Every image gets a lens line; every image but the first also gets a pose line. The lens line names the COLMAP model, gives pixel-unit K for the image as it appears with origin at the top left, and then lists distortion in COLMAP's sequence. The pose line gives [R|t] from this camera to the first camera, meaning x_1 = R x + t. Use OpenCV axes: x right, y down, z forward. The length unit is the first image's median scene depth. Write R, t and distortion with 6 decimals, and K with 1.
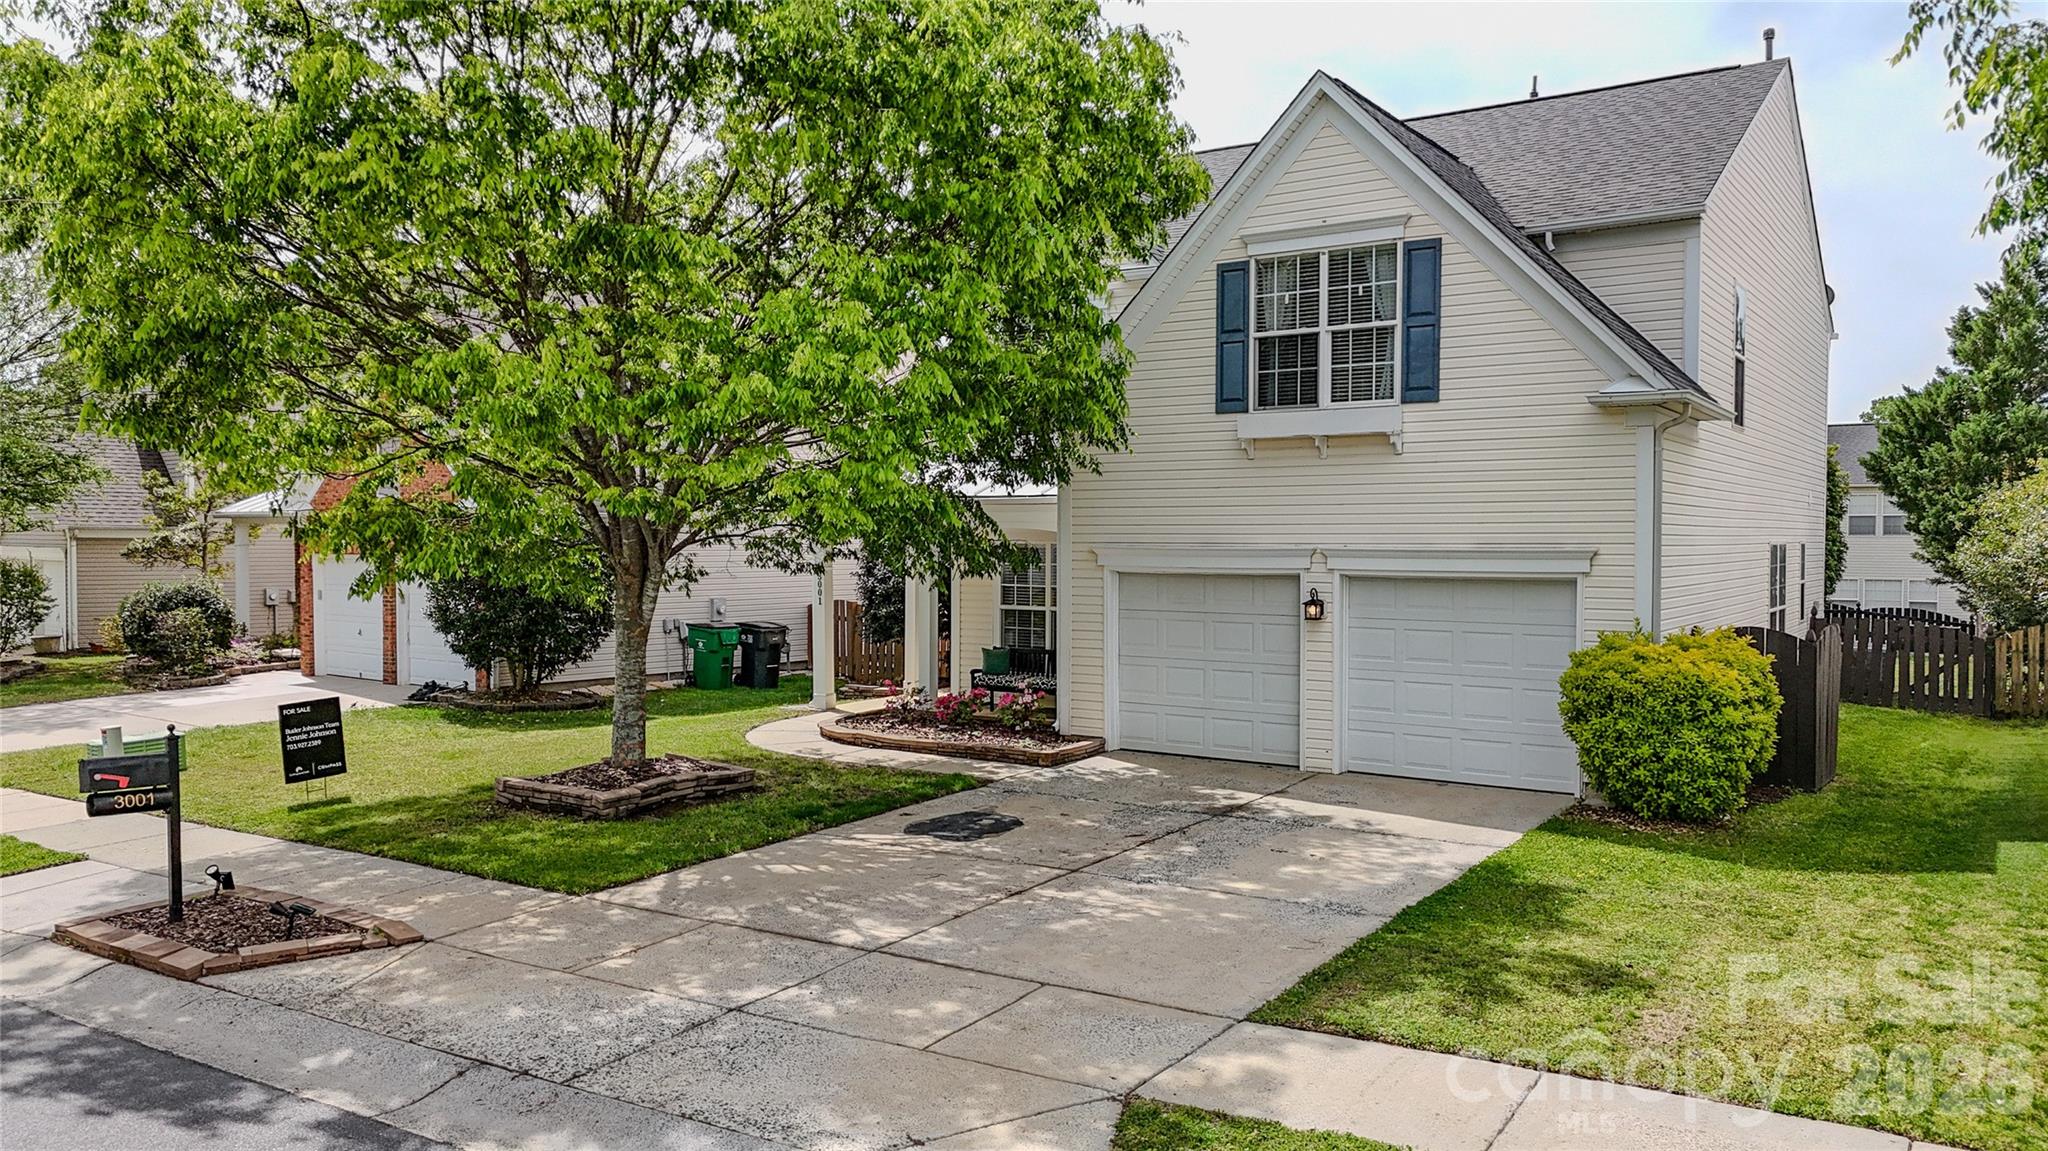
lens RADIAL K [[1505.6, 0, 1024.0], [0, 1505.6, 575.5], [0, 0, 1]] dist [0.104280, -0.118910]
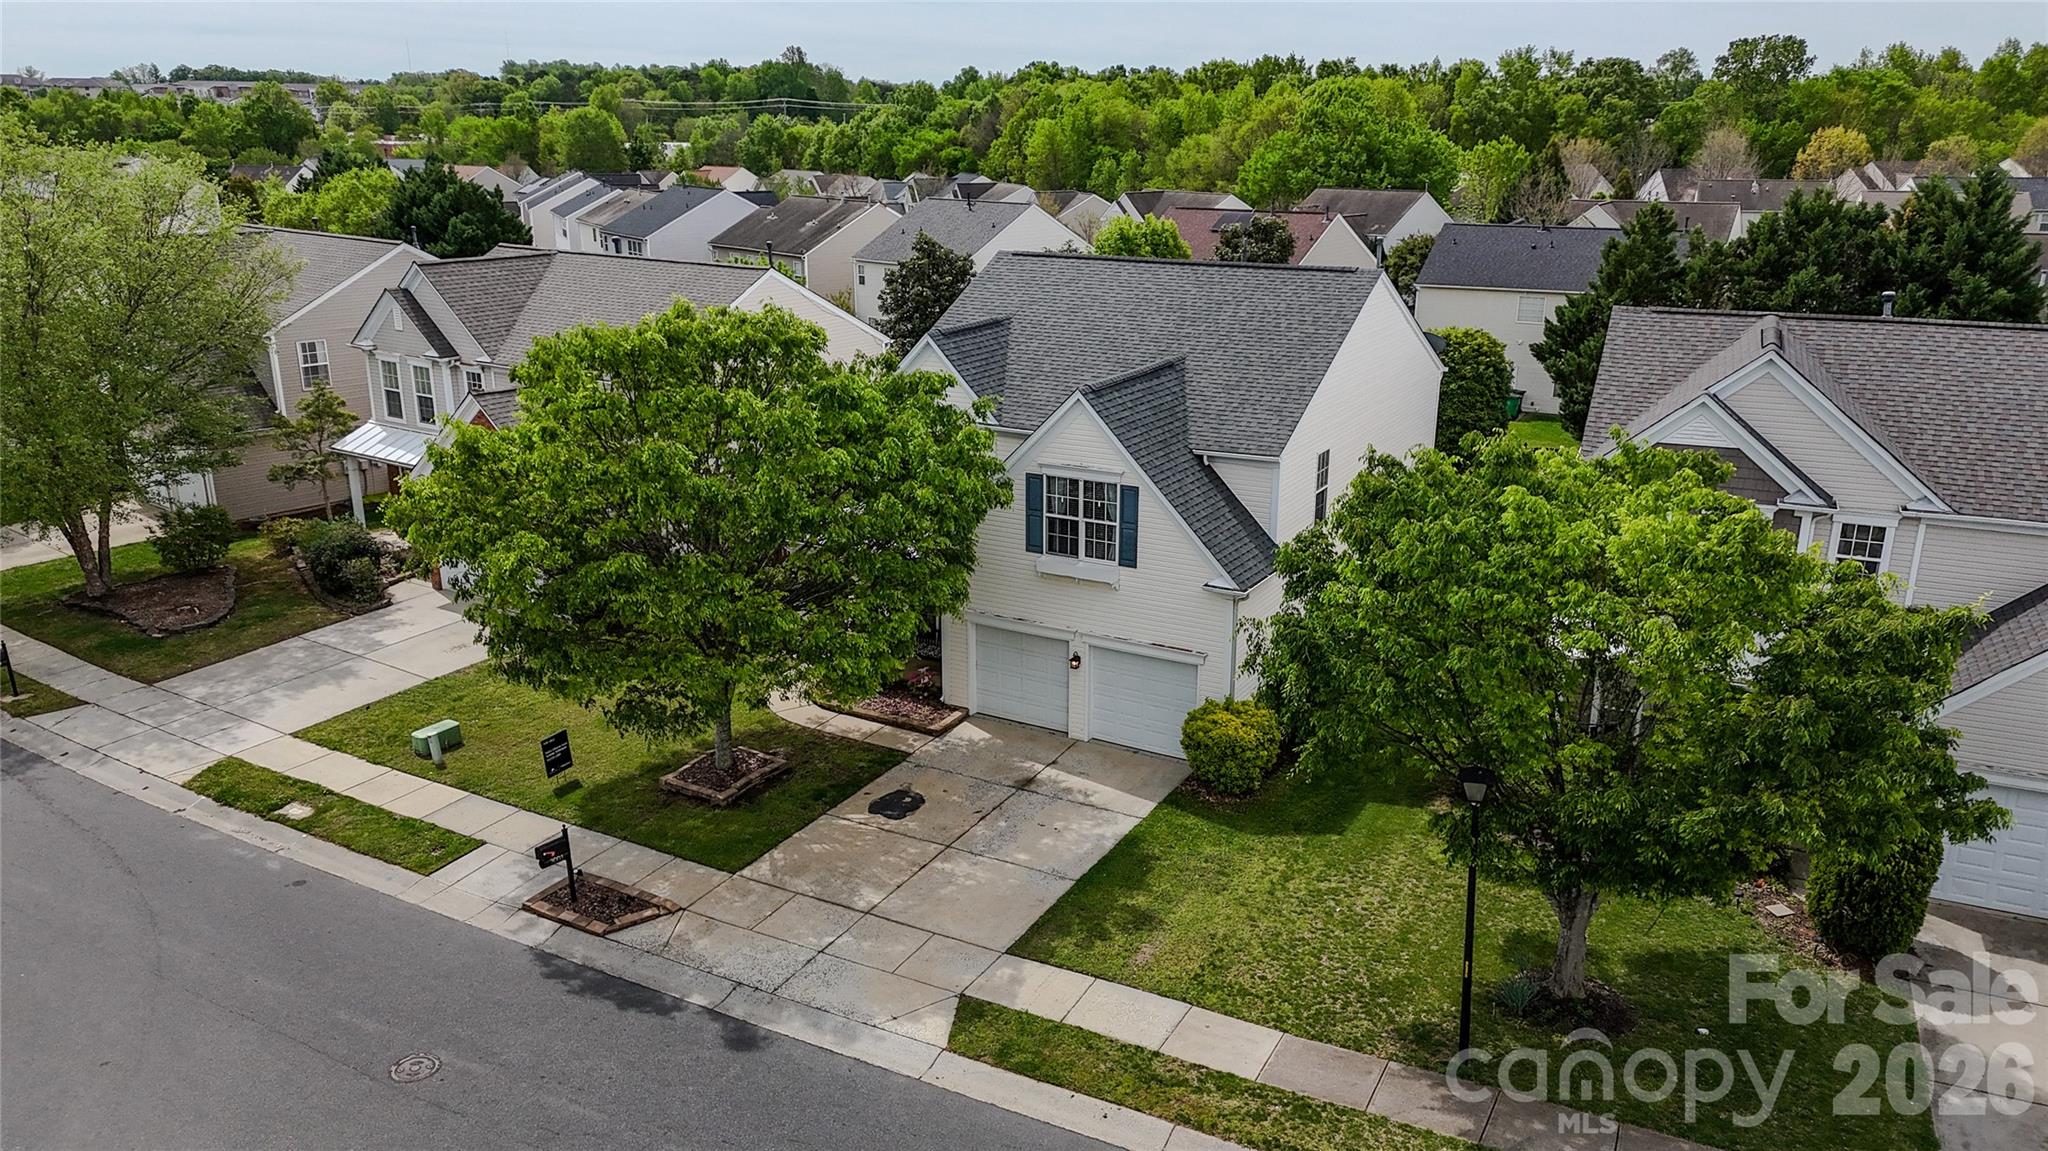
lens RADIAL K [[1505.6, 0, 1024.0], [0, 1505.6, 575.5], [0, 0, 1]] dist [0.104280, -0.118910]
pose [[0.997585, -0.022964, 0.065546, 0.005226], [0.004712, 0.963961, 0.266001, -0.605465], [-0.069292, -0.265050, 0.961742, -0.815511]]
